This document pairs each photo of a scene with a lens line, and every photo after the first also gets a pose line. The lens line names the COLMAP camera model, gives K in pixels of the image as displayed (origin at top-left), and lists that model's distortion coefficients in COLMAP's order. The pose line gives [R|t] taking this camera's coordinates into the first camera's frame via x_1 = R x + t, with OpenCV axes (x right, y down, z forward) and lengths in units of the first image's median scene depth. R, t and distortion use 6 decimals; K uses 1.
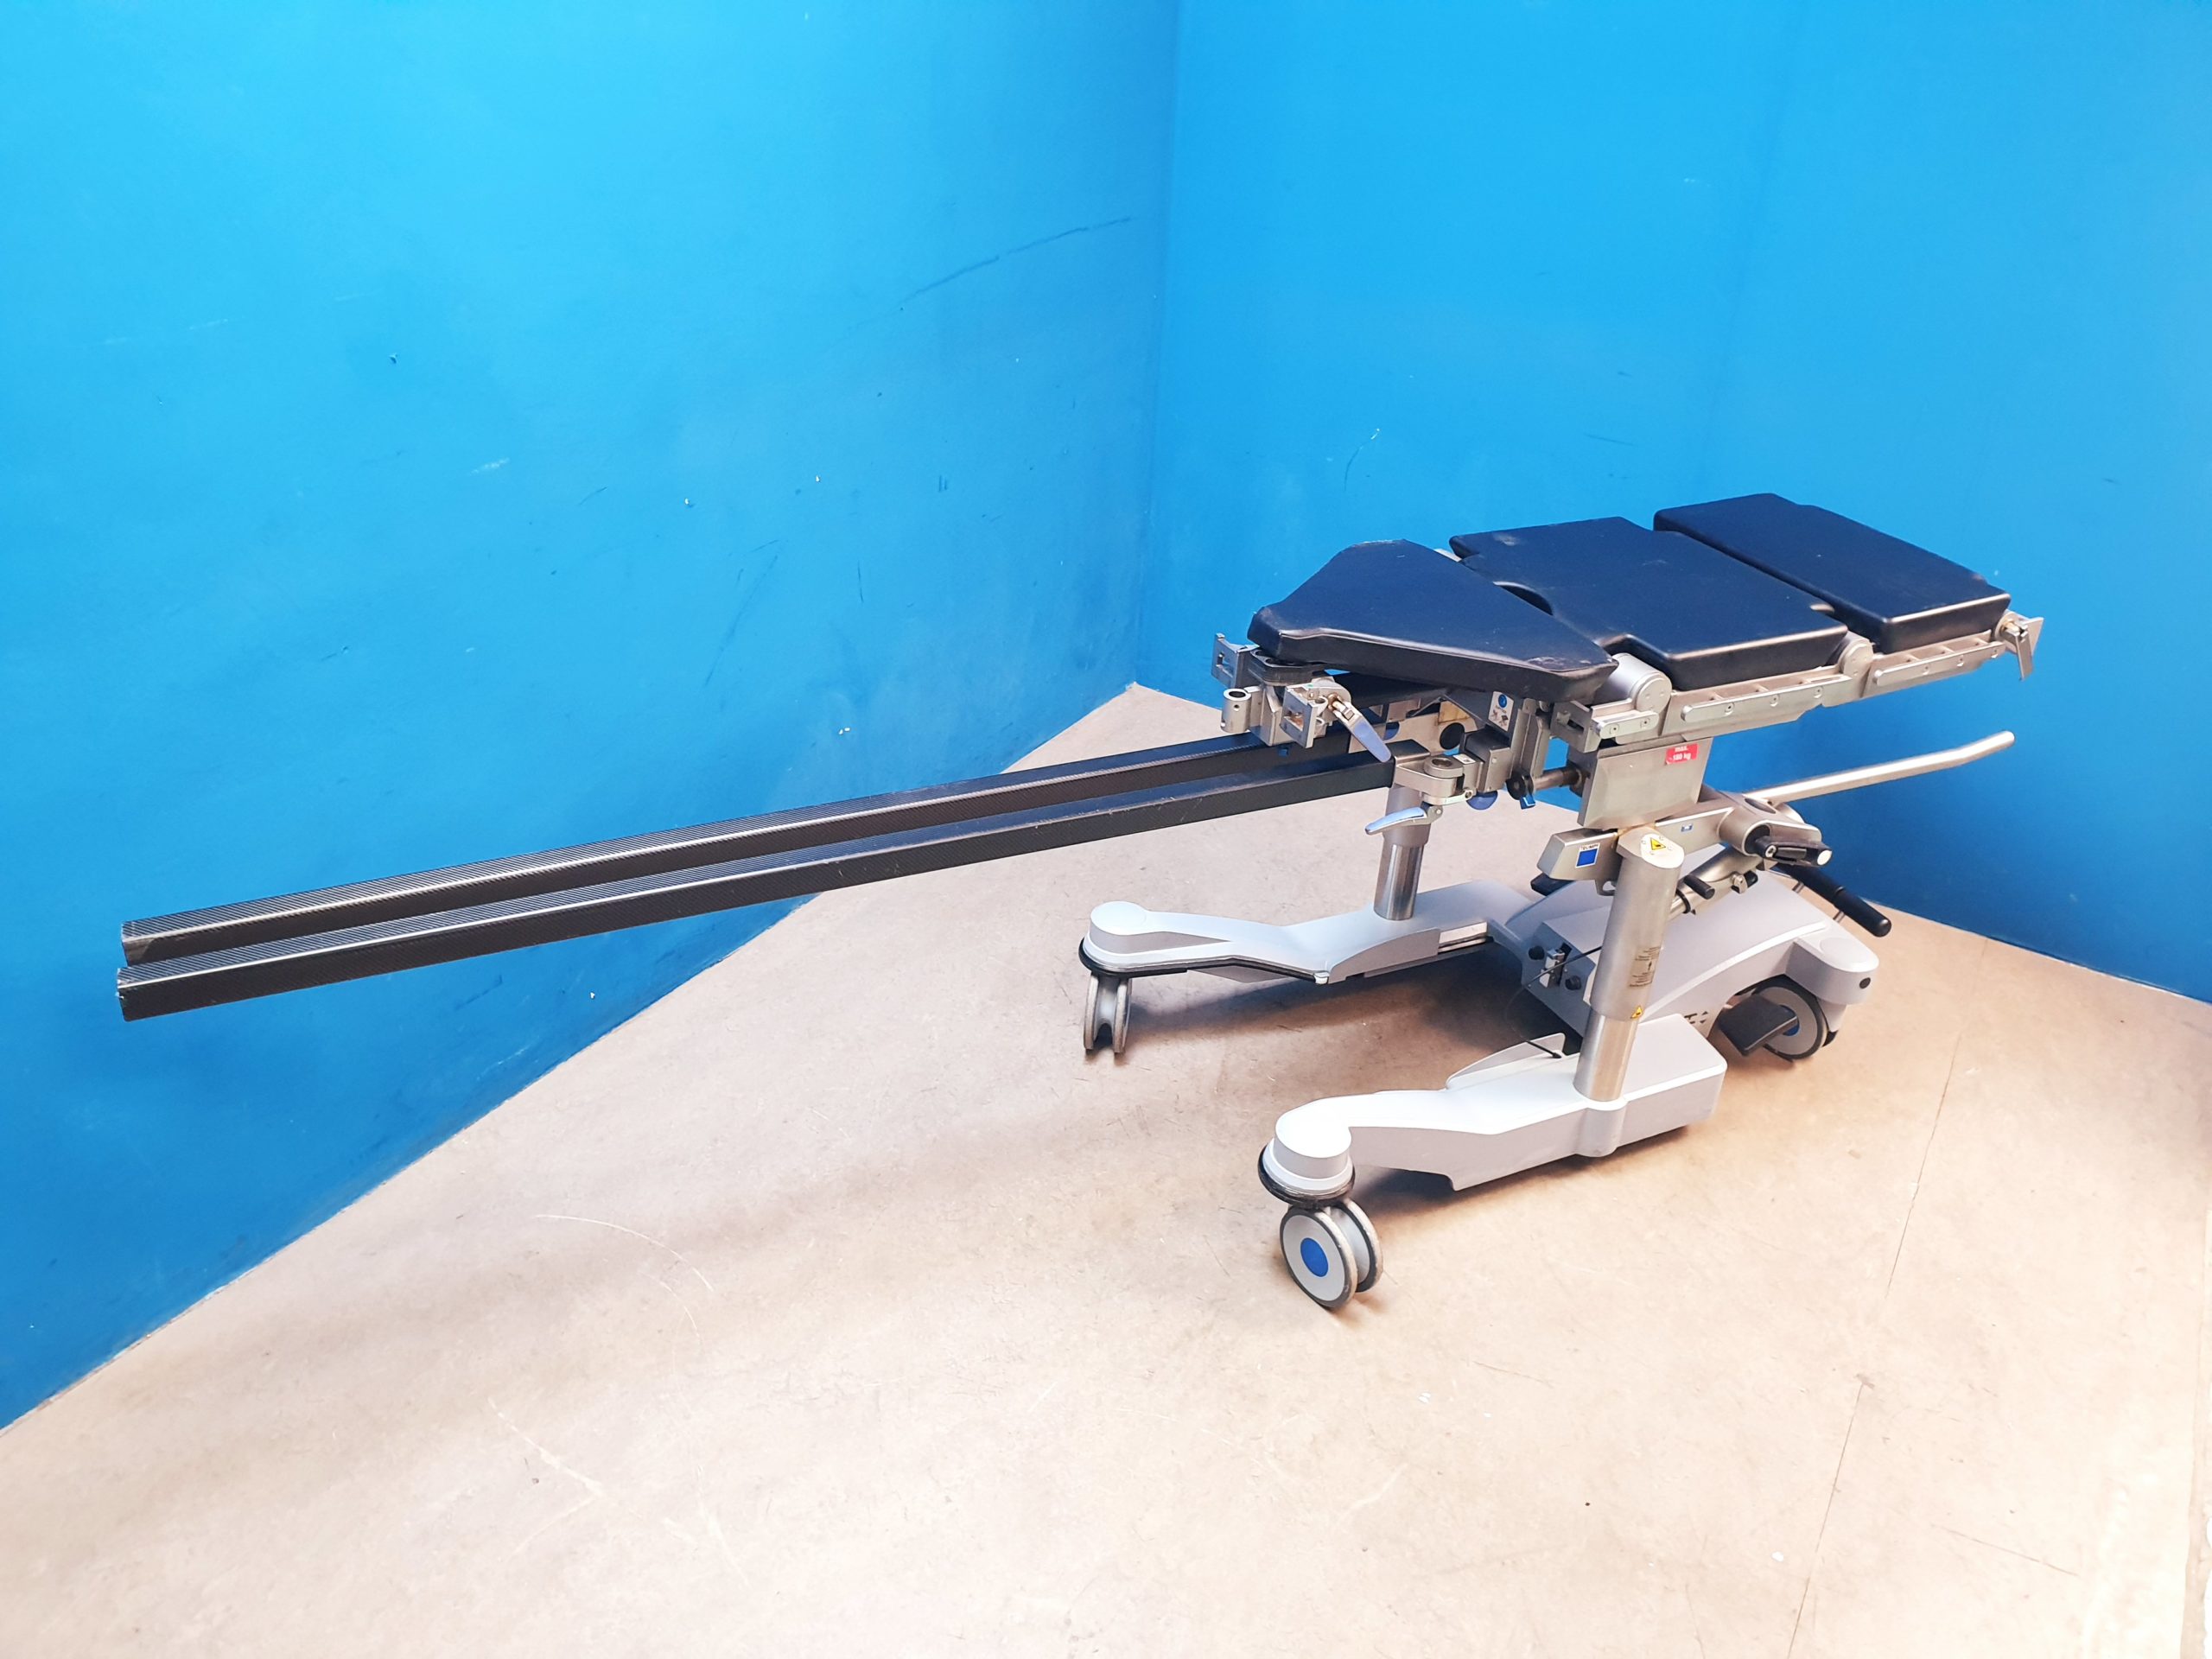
lens RADIAL K [[1693.8, 0, 1115.9], [0, 1693.8, 808.2], [0, 0, 1]] dist [0.068172, -0.093710]
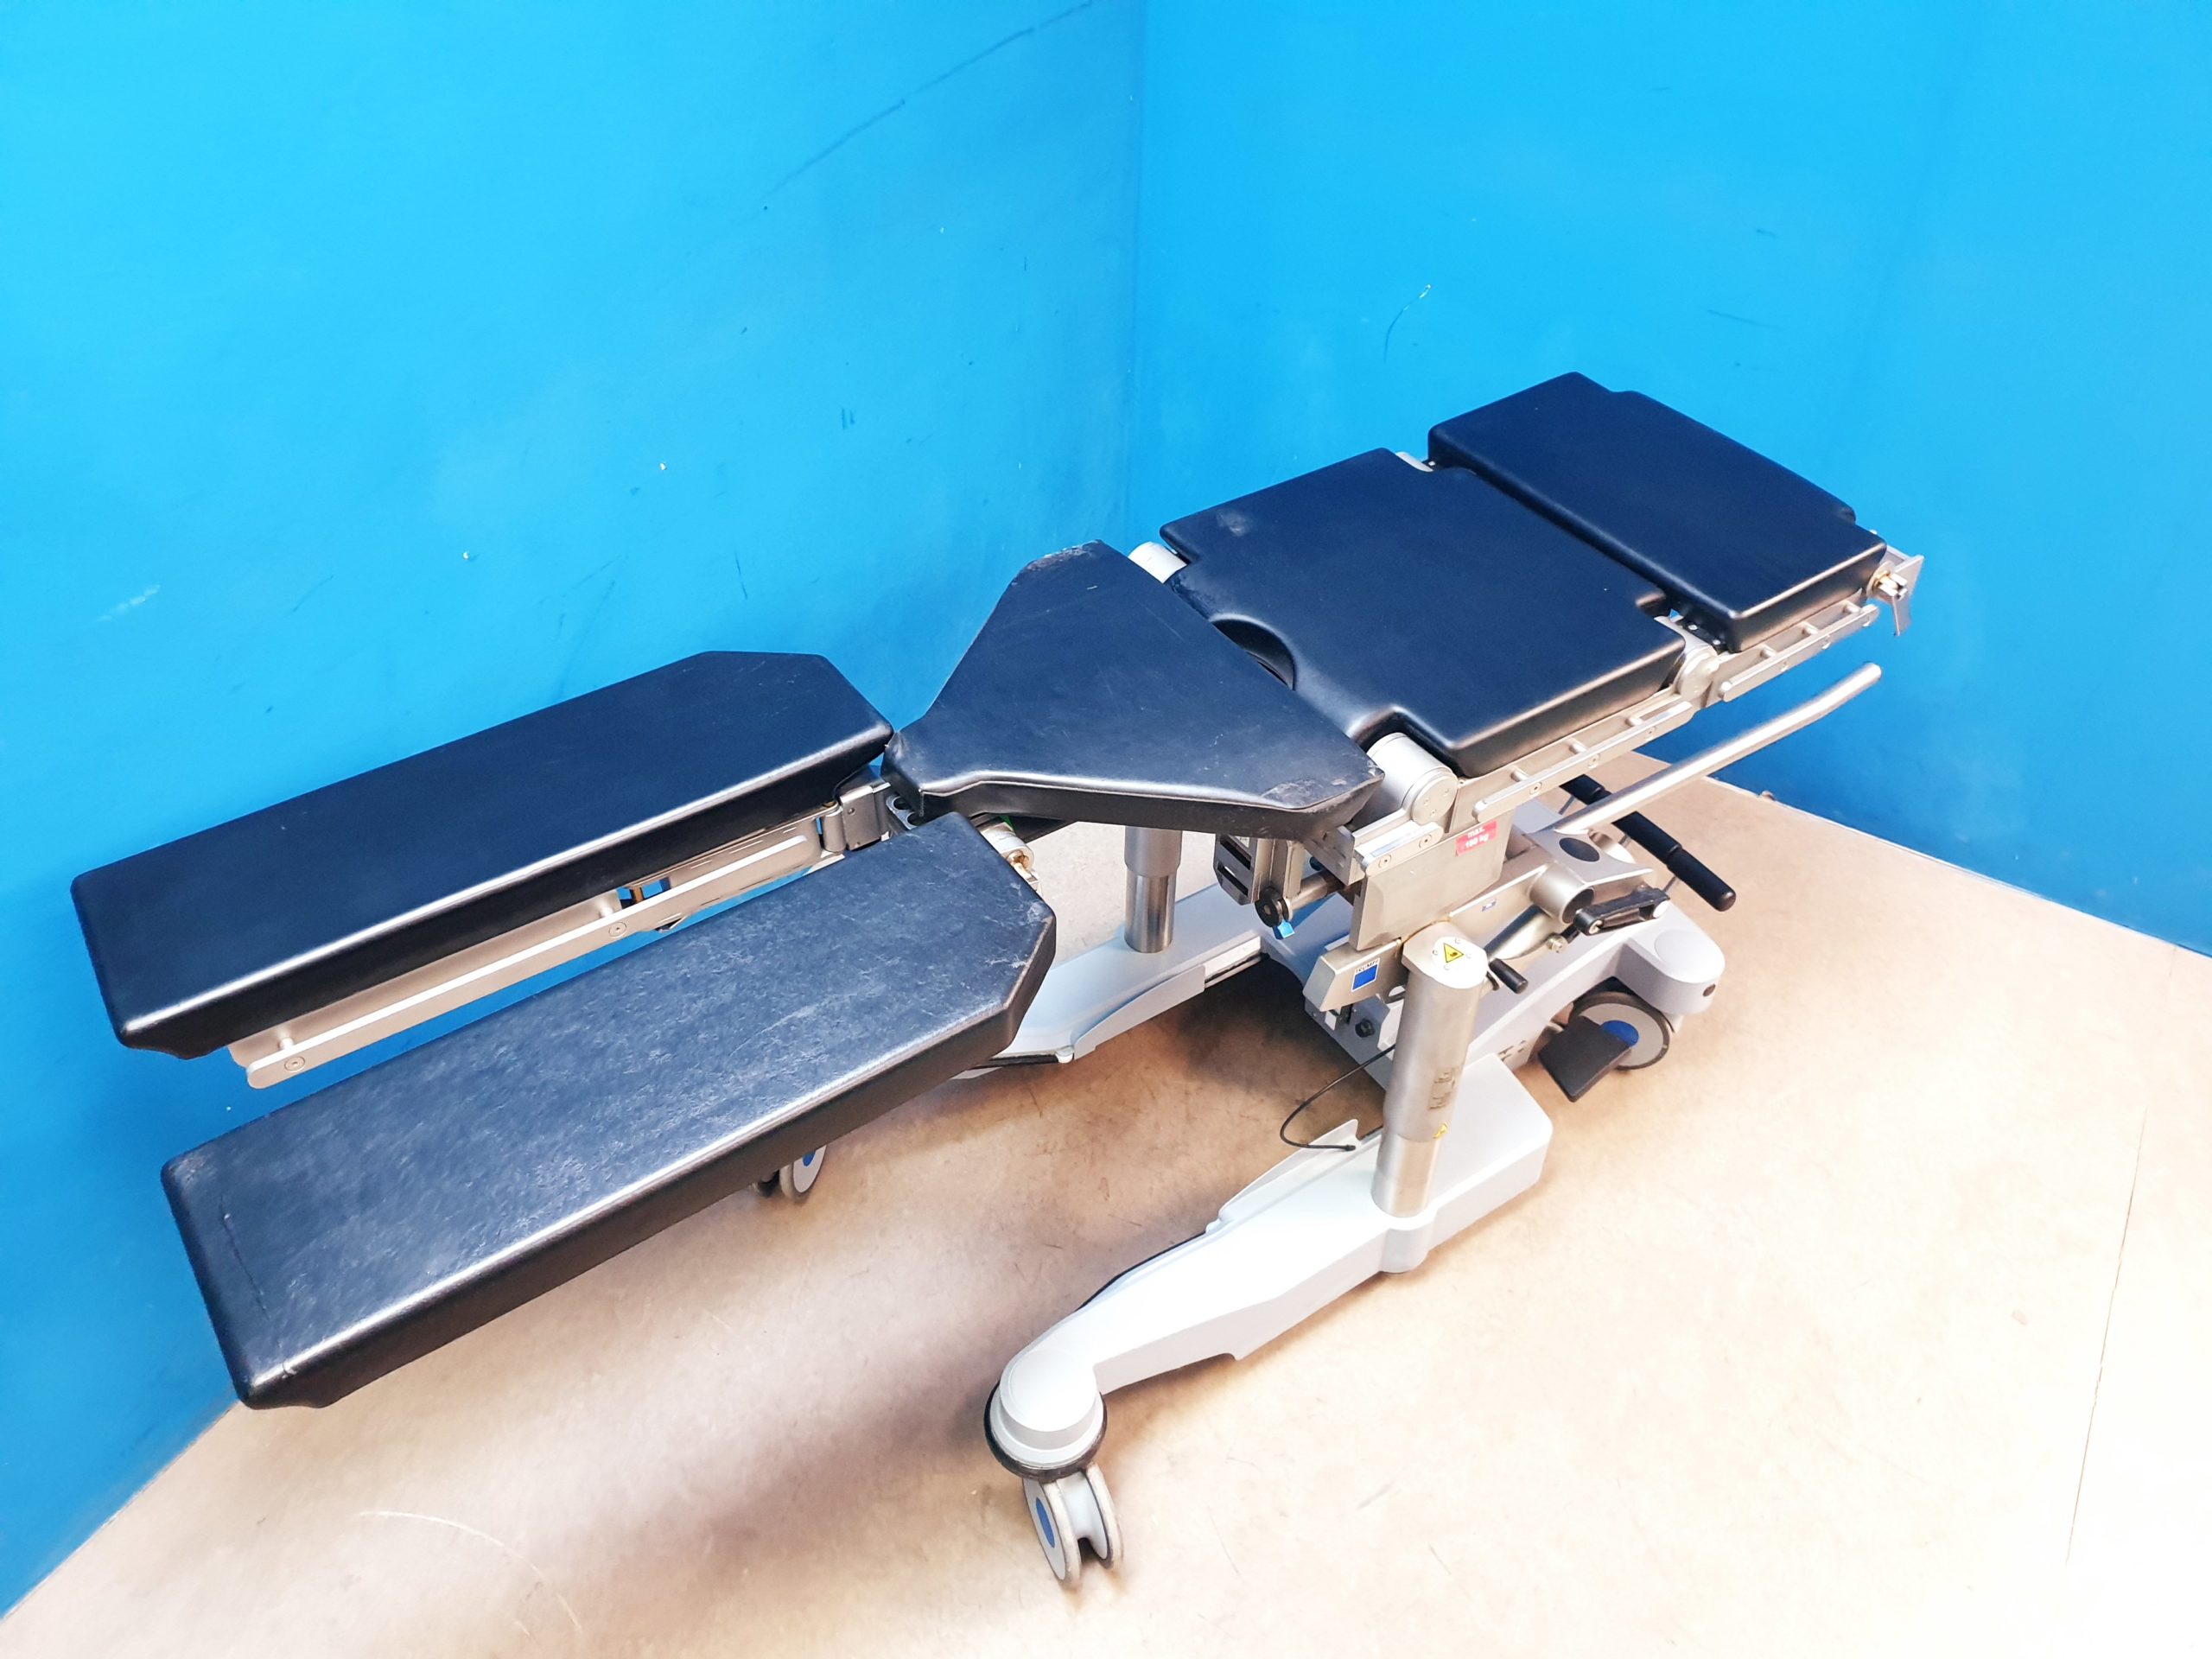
lens RADIAL K [[1731.8, 0, 1132.6], [0, 1731.8, 842.6], [0, 0, 1]] dist [0.014742, 0.006268]
pose [[0.999649, -0.025675, -0.006490, 0.031179], [0.026477, 0.974069, 0.224698, -0.238741], [0.000552, -0.224791, 0.974407, 0.290551]]
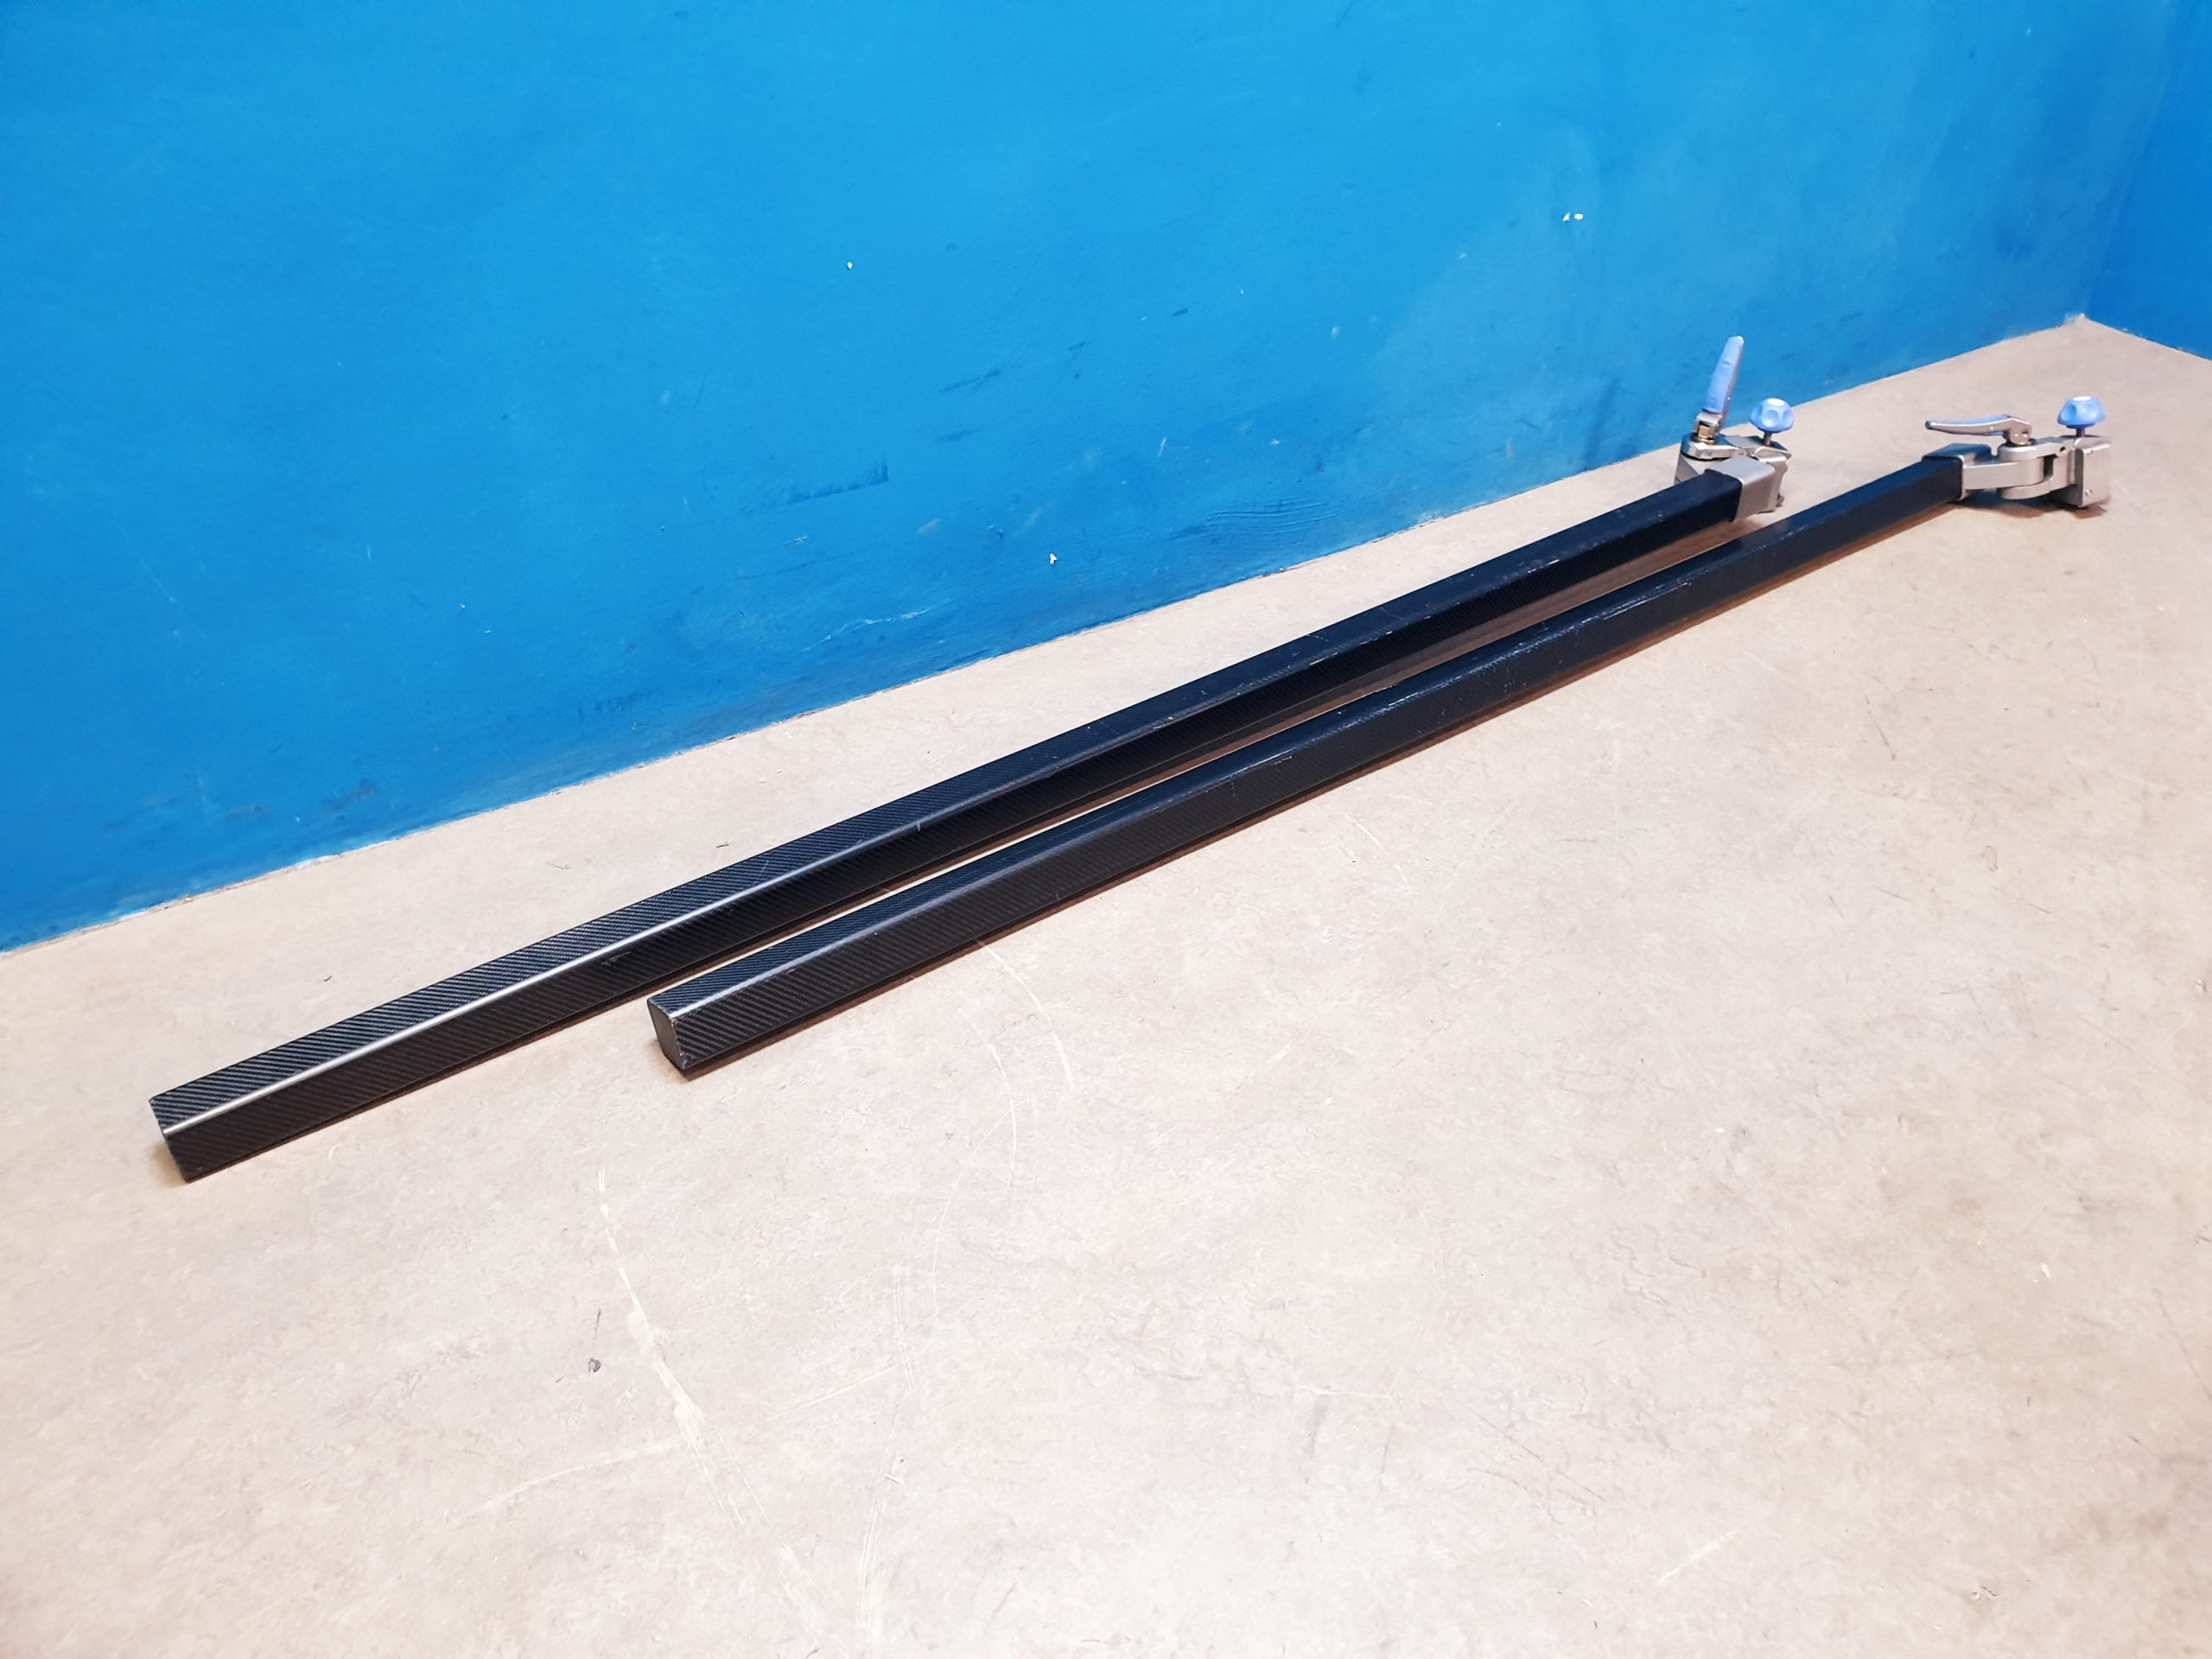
lens RADIAL K [[1722.4, 0, 1137.3], [0, 1722.4, 826.8], [0, 0, 1]] dist [0.011574, 0.016002]
pose [[0.904439, 0.220375, -0.365274, -0.047465], [-0.178113, 0.973108, 0.146073, 0.124480], [0.387642, -0.067054, 0.919368, 0.525974]]
